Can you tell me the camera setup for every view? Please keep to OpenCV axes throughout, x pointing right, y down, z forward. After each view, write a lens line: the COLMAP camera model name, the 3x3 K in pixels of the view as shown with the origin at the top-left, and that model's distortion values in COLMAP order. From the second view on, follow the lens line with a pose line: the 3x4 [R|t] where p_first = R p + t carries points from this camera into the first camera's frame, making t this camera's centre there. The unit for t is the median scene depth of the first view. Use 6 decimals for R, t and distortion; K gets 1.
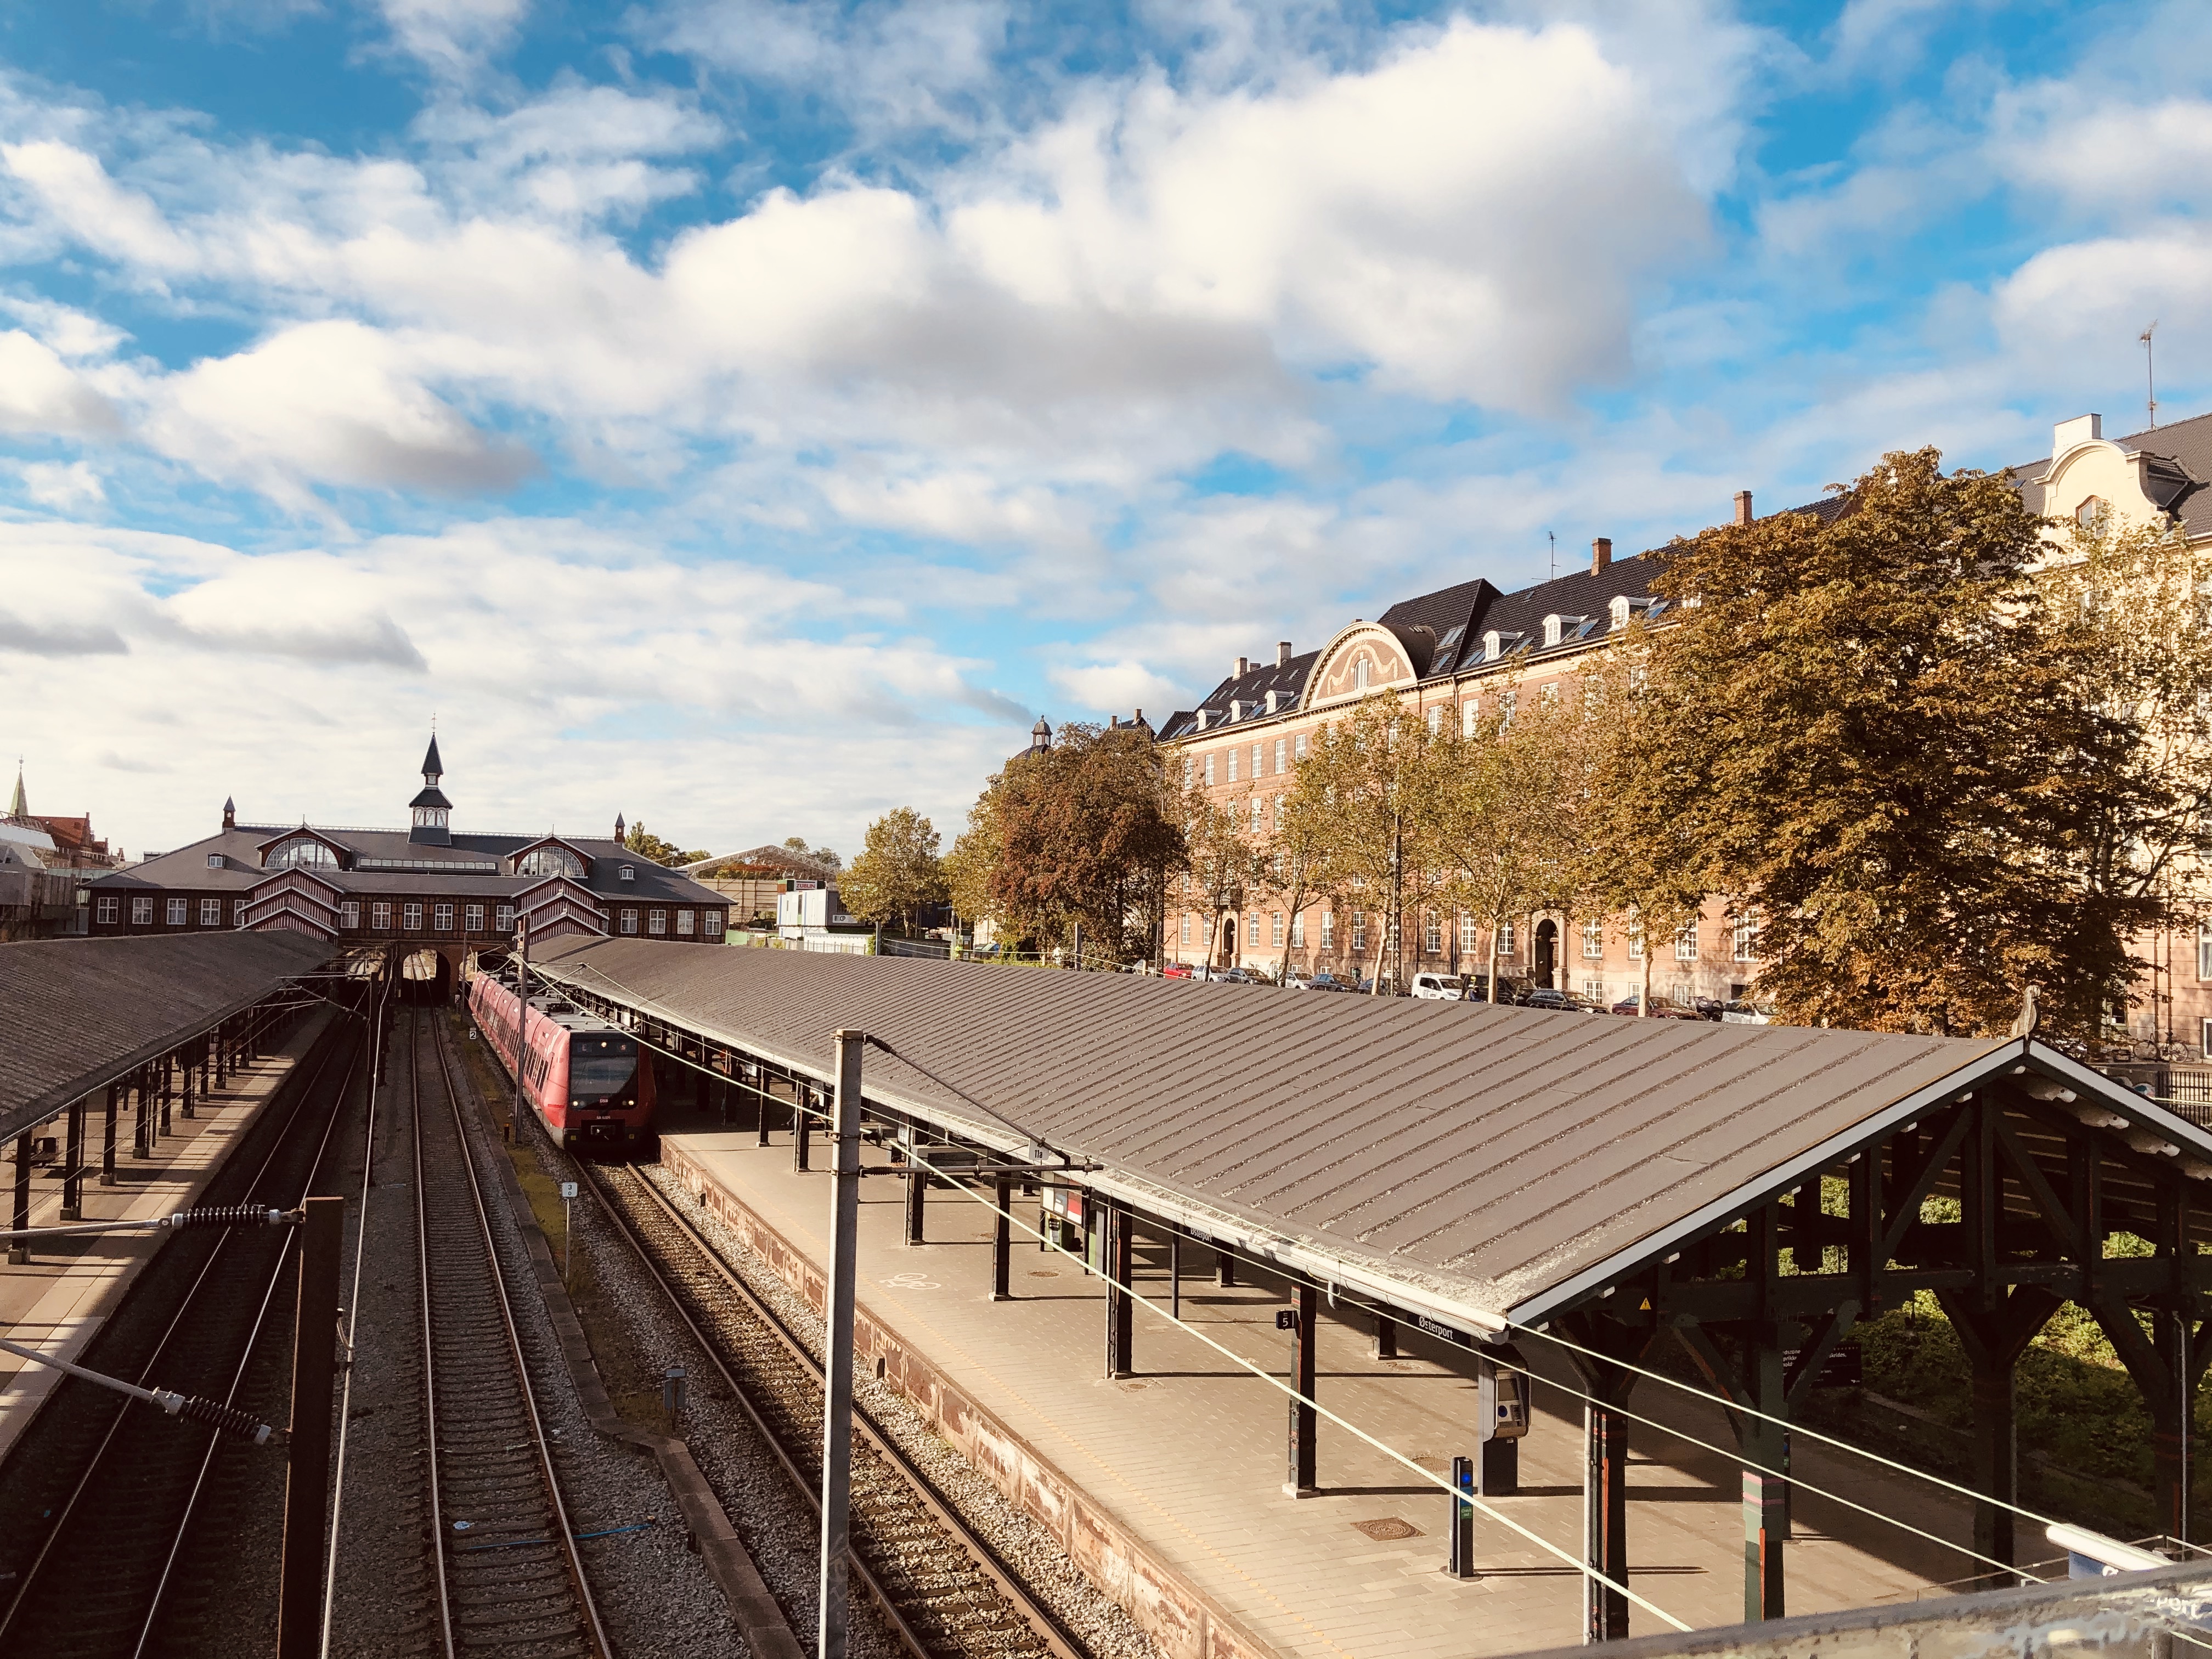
lens RADIAL K [[1799.9, 0, 1091.3], [0, 1799.9, 835.3], [0, 0, 1]] dist [0.044950, -0.054374]
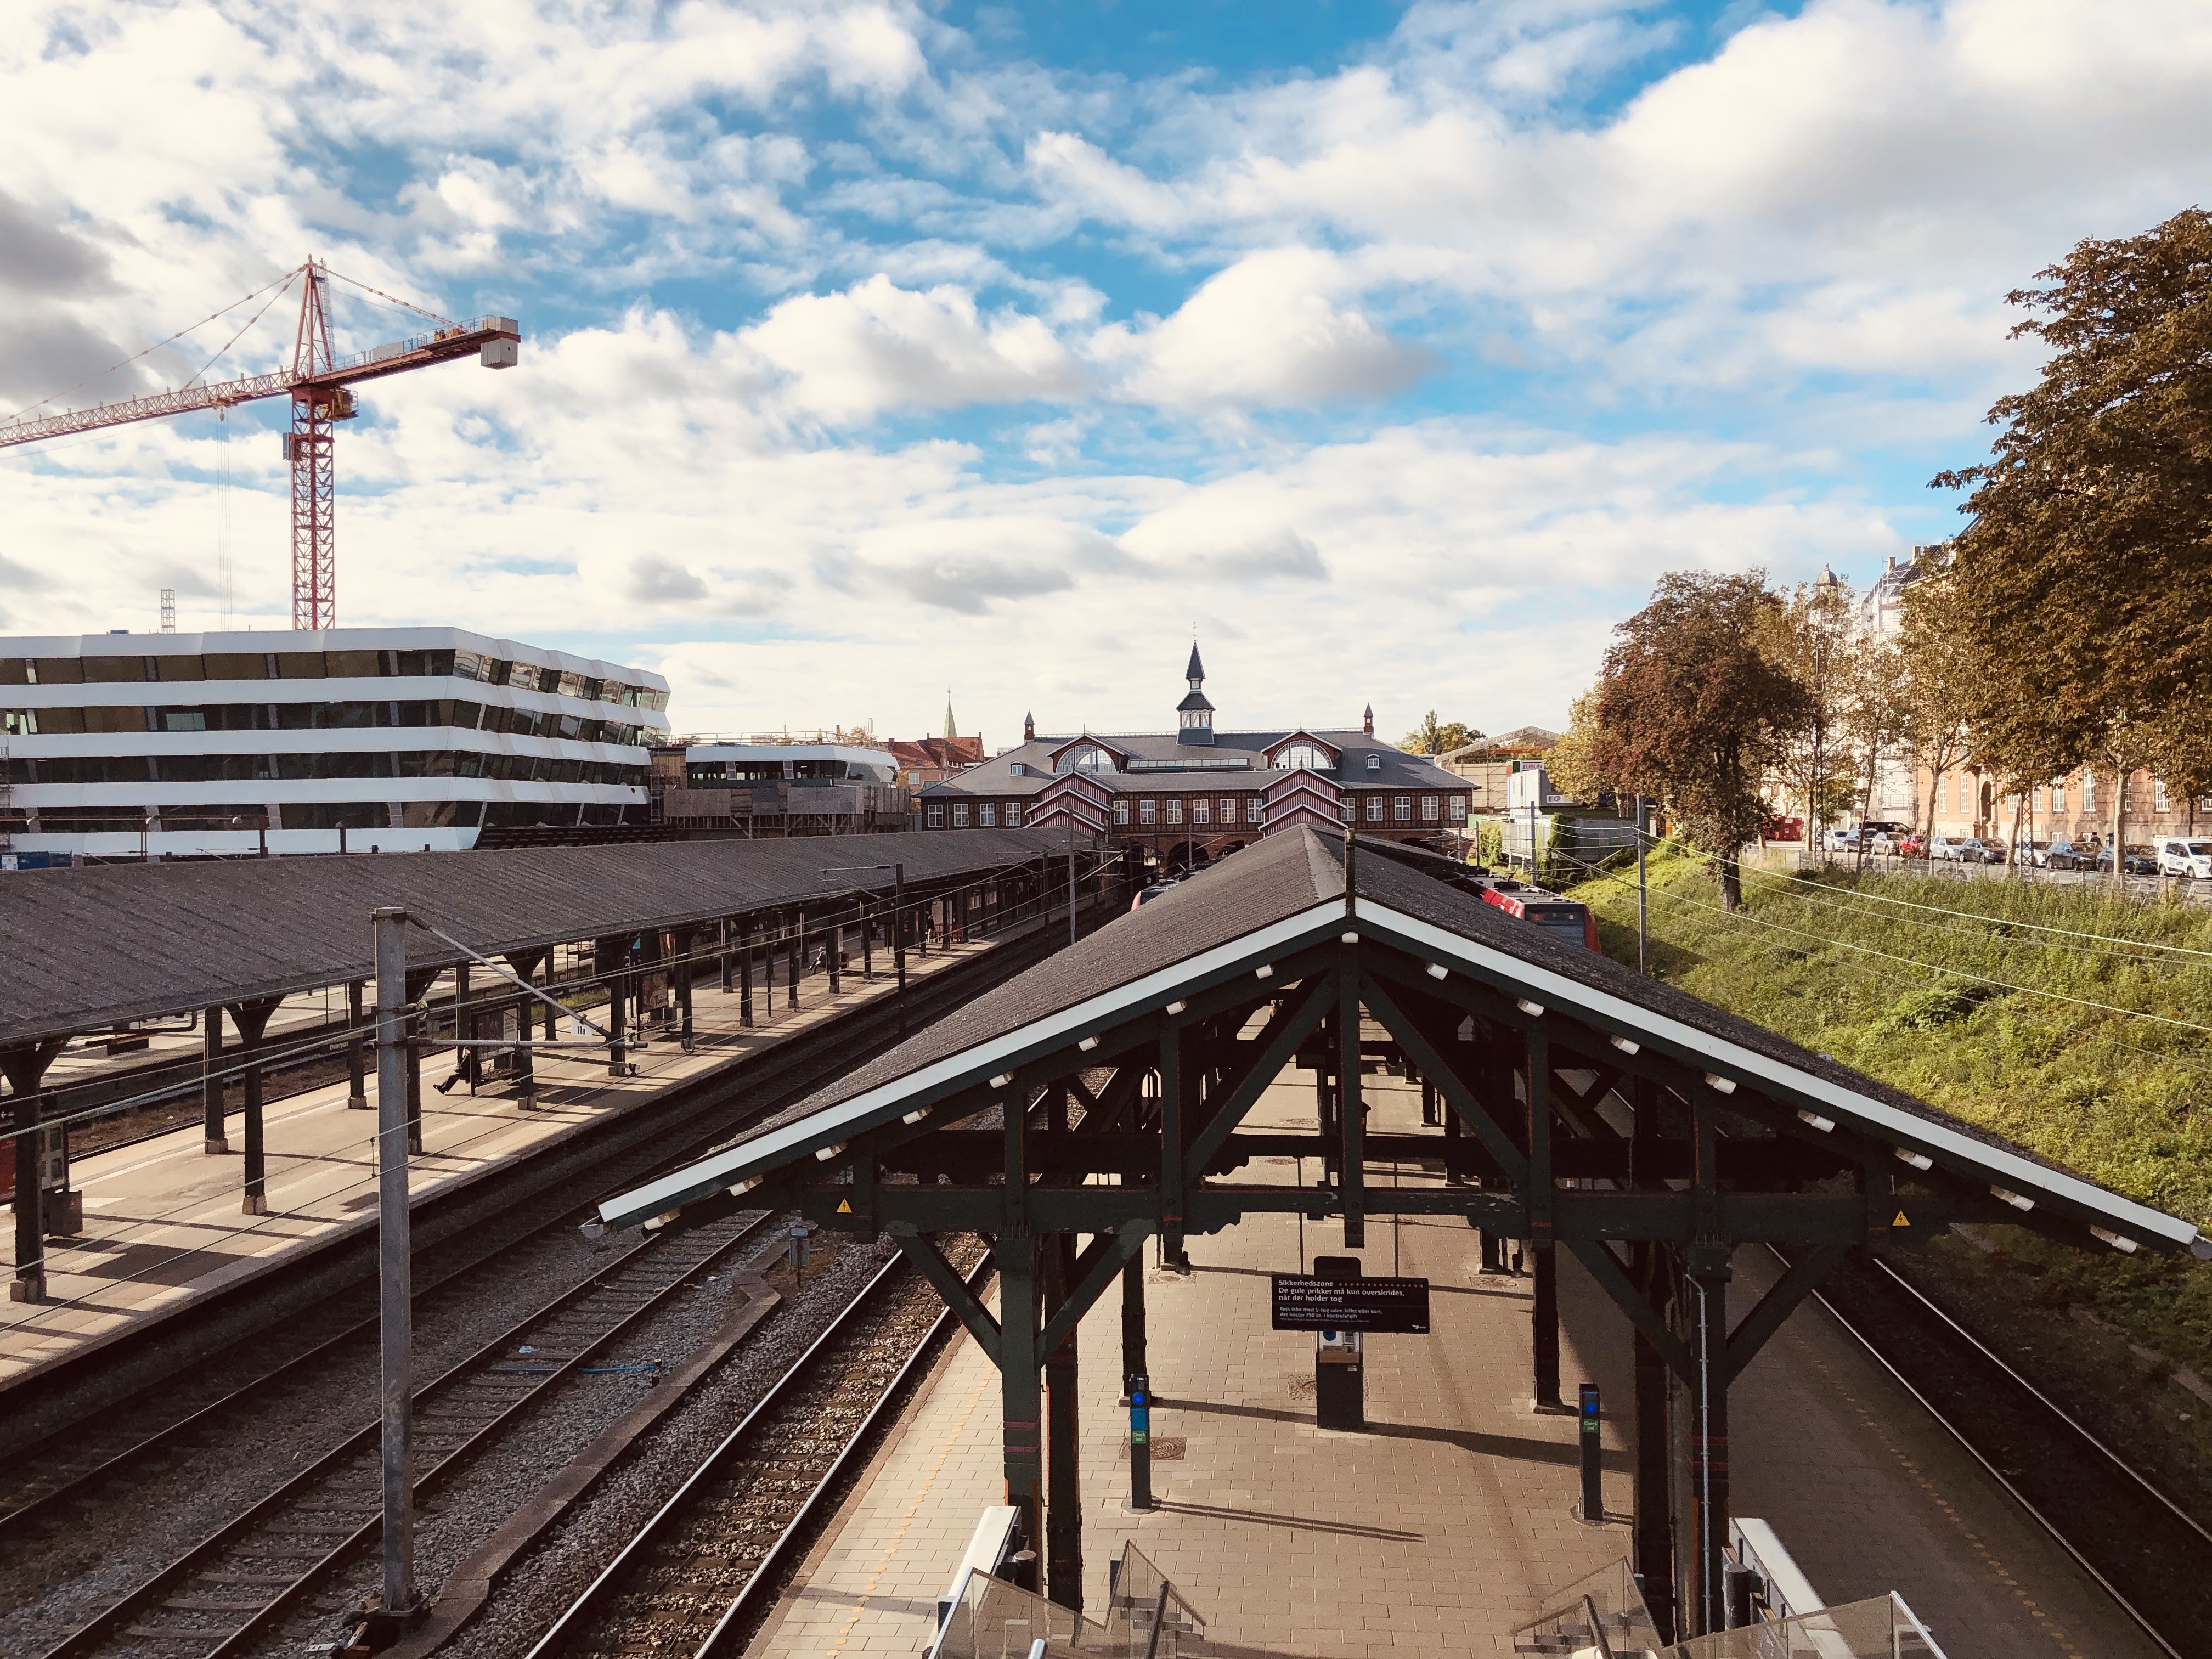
lens RADIAL K [[1799.9, 0, 1099.3], [0, 1799.9, 830.4], [0, 0, 1]] dist [0.044950, -0.054374]
pose [[0.883956, -0.031552, -0.466503, 0.103784], [0.059510, 0.997198, 0.045318, 0.005271], [0.463767, -0.067821, 0.883358, 0.035988]]
